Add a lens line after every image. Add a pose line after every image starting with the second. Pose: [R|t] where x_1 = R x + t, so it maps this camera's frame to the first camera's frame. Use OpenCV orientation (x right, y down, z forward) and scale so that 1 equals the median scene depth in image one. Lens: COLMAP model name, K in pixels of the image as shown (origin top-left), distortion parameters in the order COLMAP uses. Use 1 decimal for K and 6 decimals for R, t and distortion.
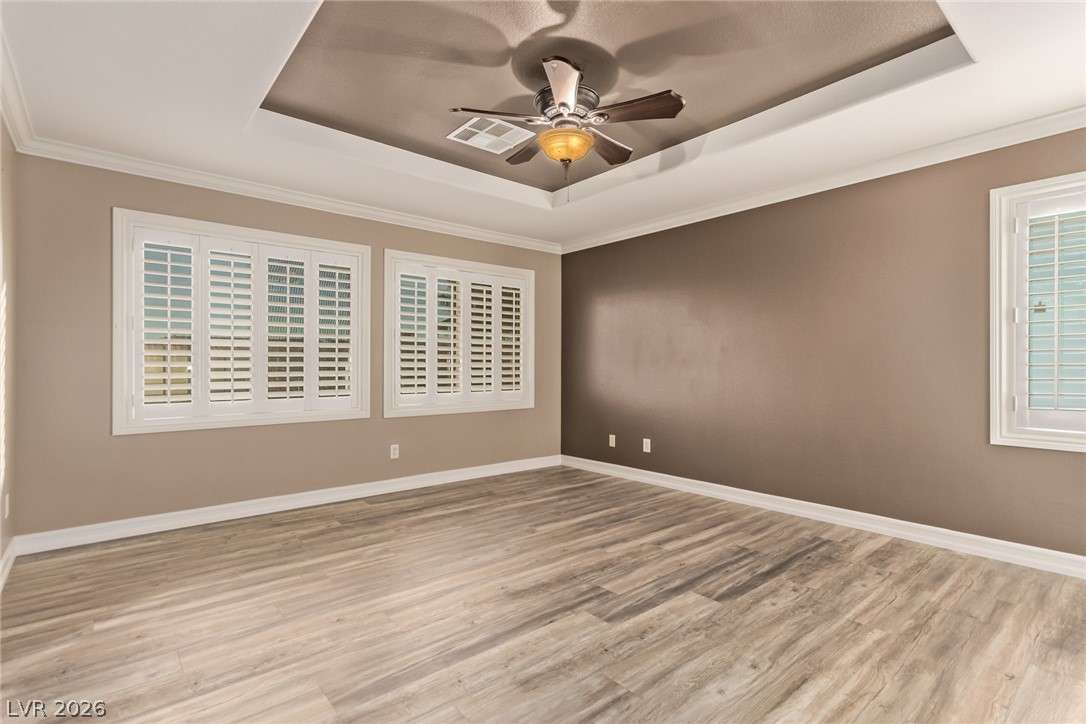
lens RADIAL K [[504.5, 0, 537.2], [0, 504.5, 369.5], [0, 0, 1]] dist [0.004016, 0.002745]
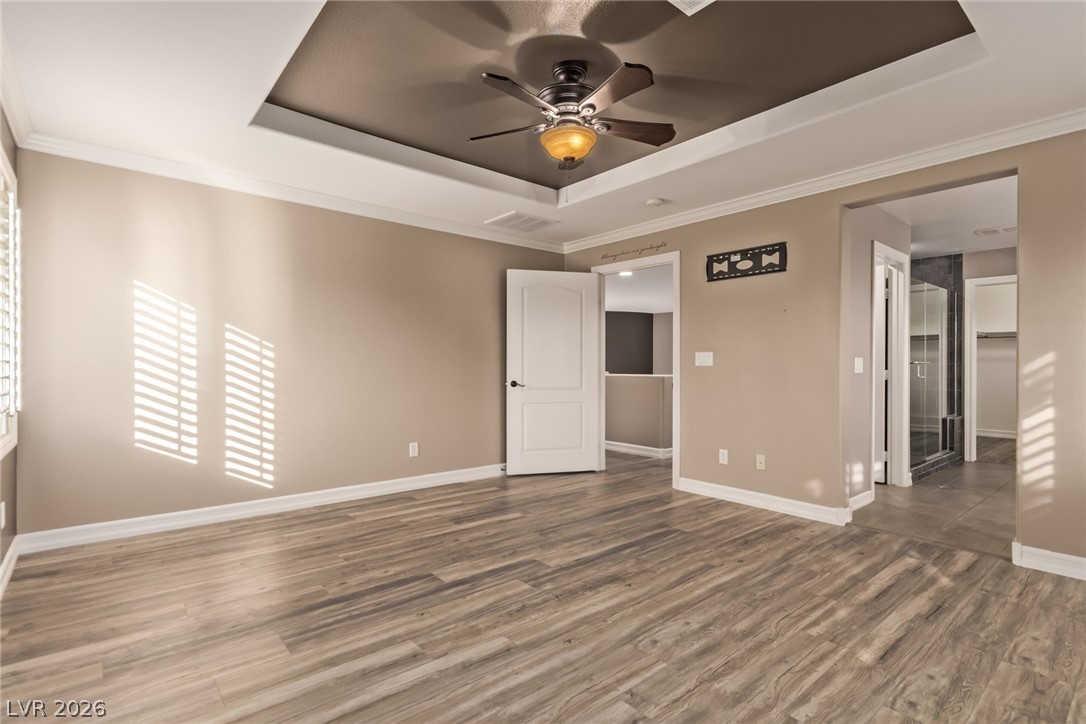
lens RADIAL K [[504.5, 0, 573.8], [0, 504.5, 365.6], [0, 0, 1]] dist [0.004016, 0.002745]
pose [[-0.997399, -0.003858, -0.071978, 0.088511], [-0.004500, 0.999951, 0.008767, -0.010839], [0.071941, 0.009068, -0.997368, 1.511889]]
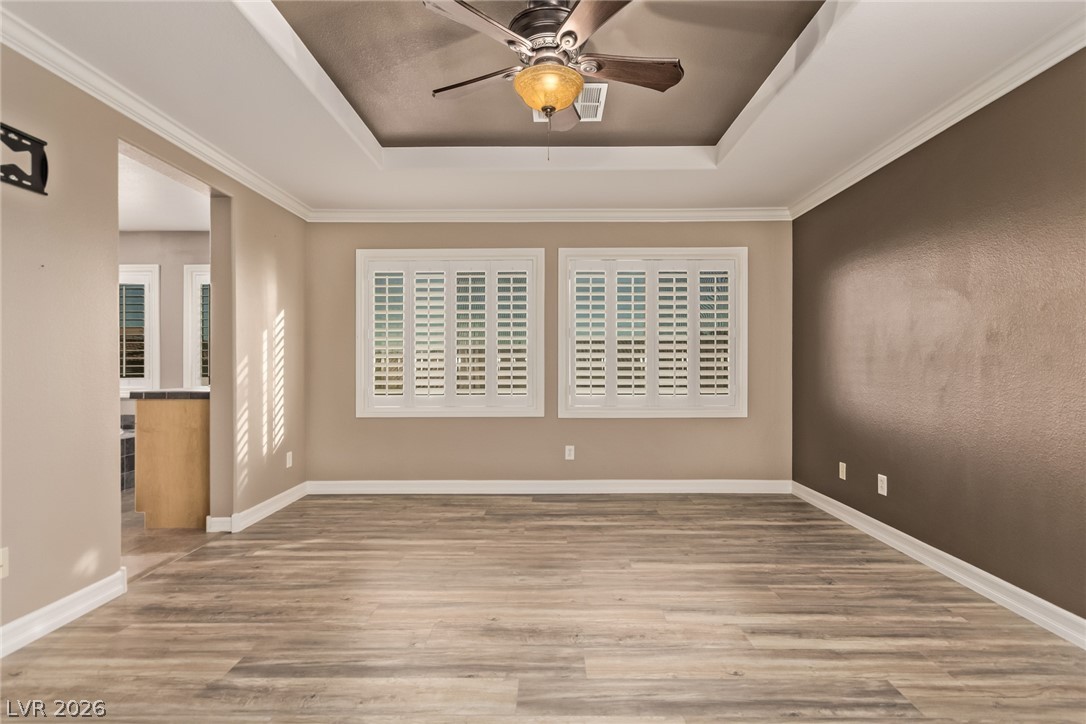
lens RADIAL K [[504.5, 0, 553.0], [0, 504.5, 367.6], [0, 0, 1]] dist [0.004016, 0.002745]
pose [[0.770892, 0.000744, -0.636965, 0.431614], [-0.002680, 0.999994, -0.002076, -0.001616], [0.636960, 0.003307, 0.770890, 0.295144]]
